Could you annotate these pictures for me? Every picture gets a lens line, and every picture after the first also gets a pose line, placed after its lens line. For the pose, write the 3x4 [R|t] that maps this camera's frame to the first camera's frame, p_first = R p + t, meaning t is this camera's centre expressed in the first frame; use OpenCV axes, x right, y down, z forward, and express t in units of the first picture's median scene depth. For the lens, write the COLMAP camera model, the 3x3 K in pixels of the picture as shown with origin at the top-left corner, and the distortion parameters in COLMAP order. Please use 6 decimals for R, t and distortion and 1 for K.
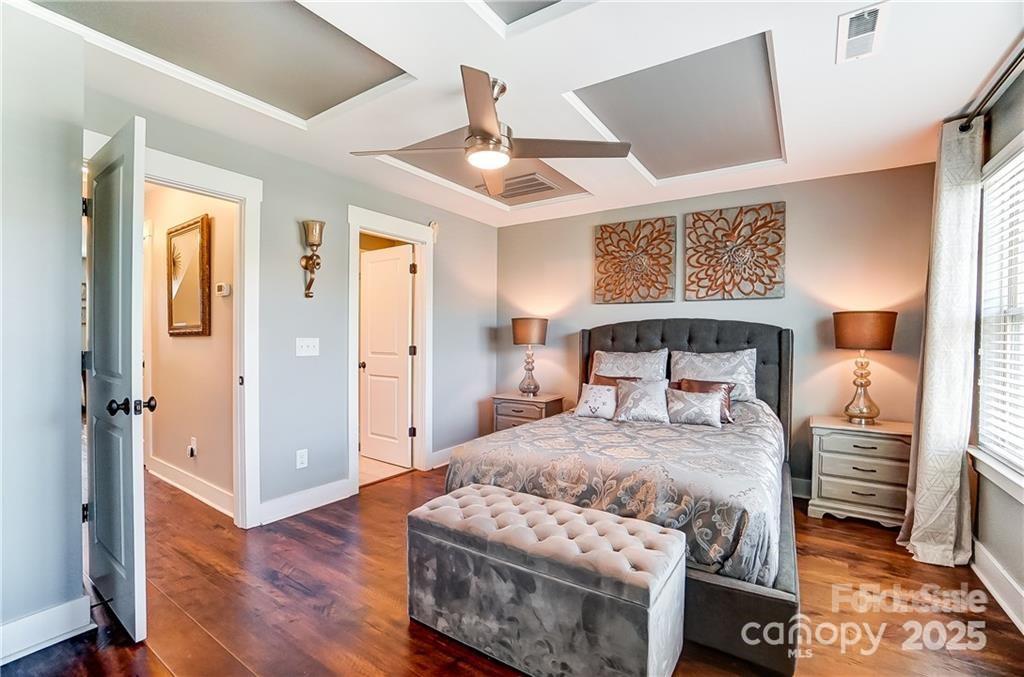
lens RADIAL K [[456.5, 0, 513.1], [0, 456.5, 344.2], [0, 0, 1]] dist [-0.048830, 0.006051]
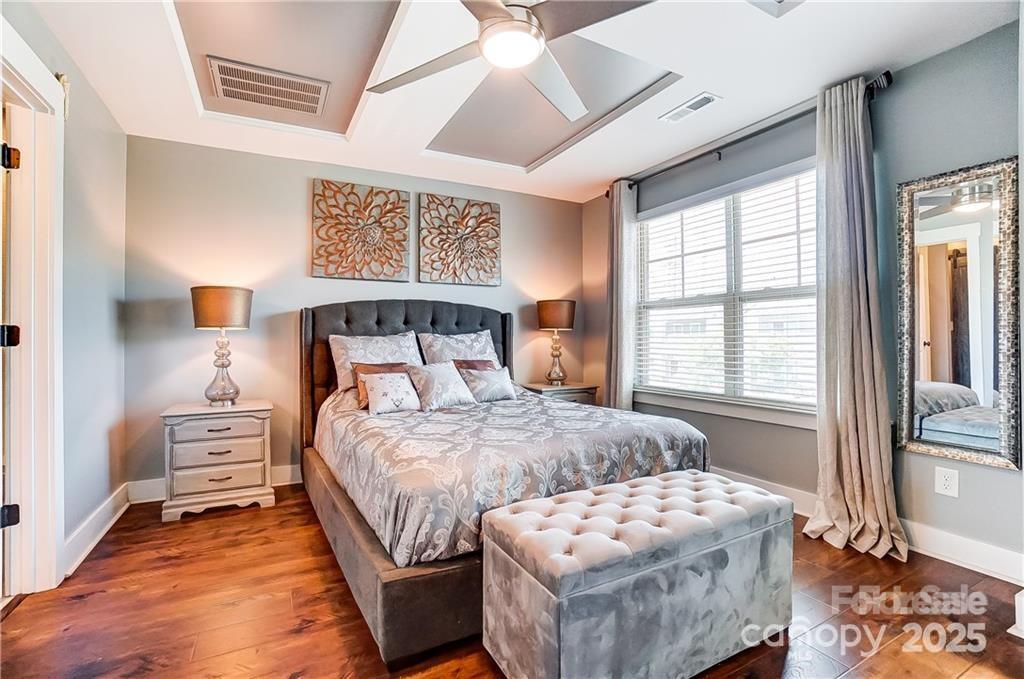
lens RADIAL K [[456.5, 0, 516.4], [0, 456.5, 331.5], [0, 0, 1]] dist [-0.048830, 0.006051]
pose [[0.477041, 0.001158, 0.878881, -0.388717], [0.023581, 0.999622, -0.014117, 0.029591], [-0.878565, 0.027459, 0.476833, 0.374250]]
